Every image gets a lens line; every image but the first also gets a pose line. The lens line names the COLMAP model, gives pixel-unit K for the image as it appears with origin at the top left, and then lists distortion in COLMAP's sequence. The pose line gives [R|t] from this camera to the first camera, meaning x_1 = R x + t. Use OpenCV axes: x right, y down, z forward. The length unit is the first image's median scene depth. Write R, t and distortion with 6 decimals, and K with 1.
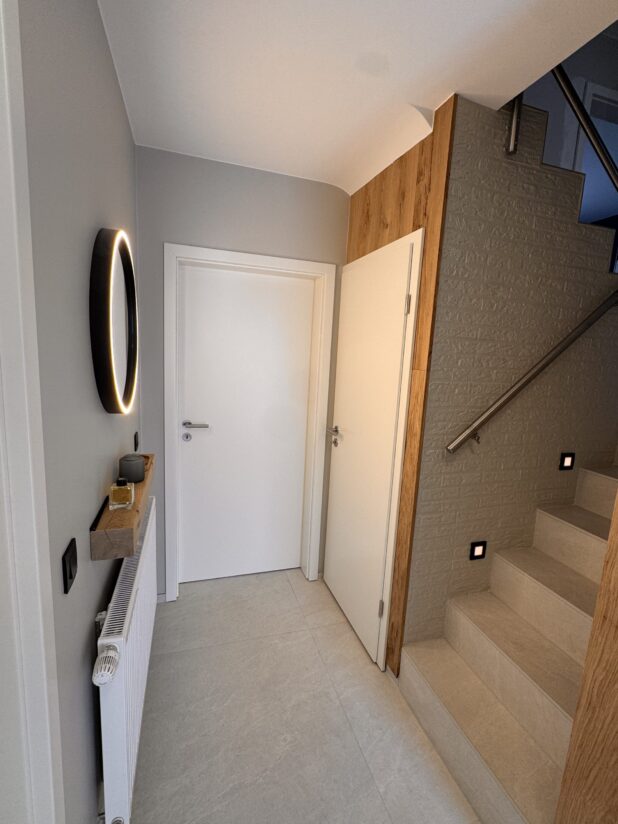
lens RADIAL K [[382.0, 0, 309.0], [0, 382.0, 412.0], [0, 0, 1]] dist [-0.002320, -0.001014]
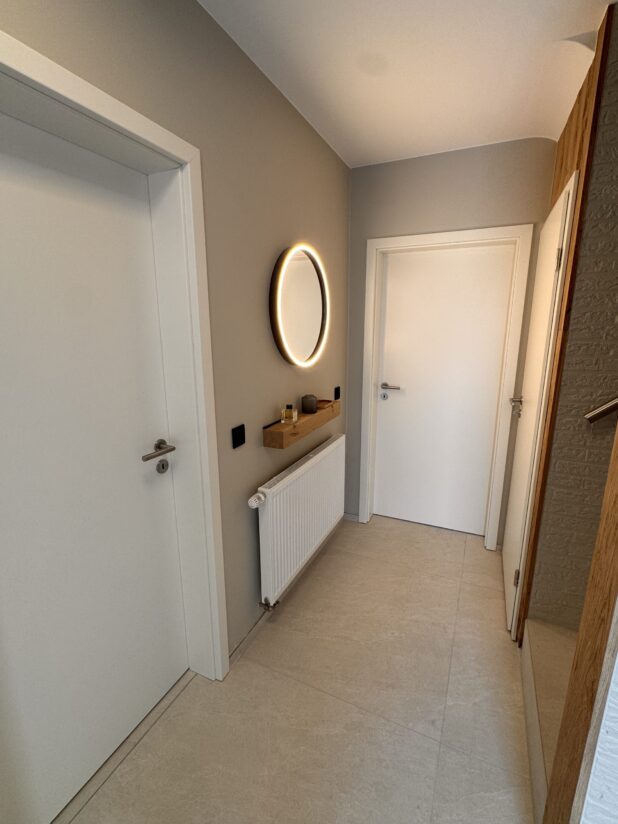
lens RADIAL K [[382.0, 0, 309.0], [0, 382.0, 412.0], [0, 0, 1]] dist [-0.002320, -0.001014]
pose [[0.735034, 0.096301, -0.671157, 0.461316], [-0.063398, 0.995287, 0.073377, 0.056344], [0.675060, -0.011385, 0.737675, -0.092076]]
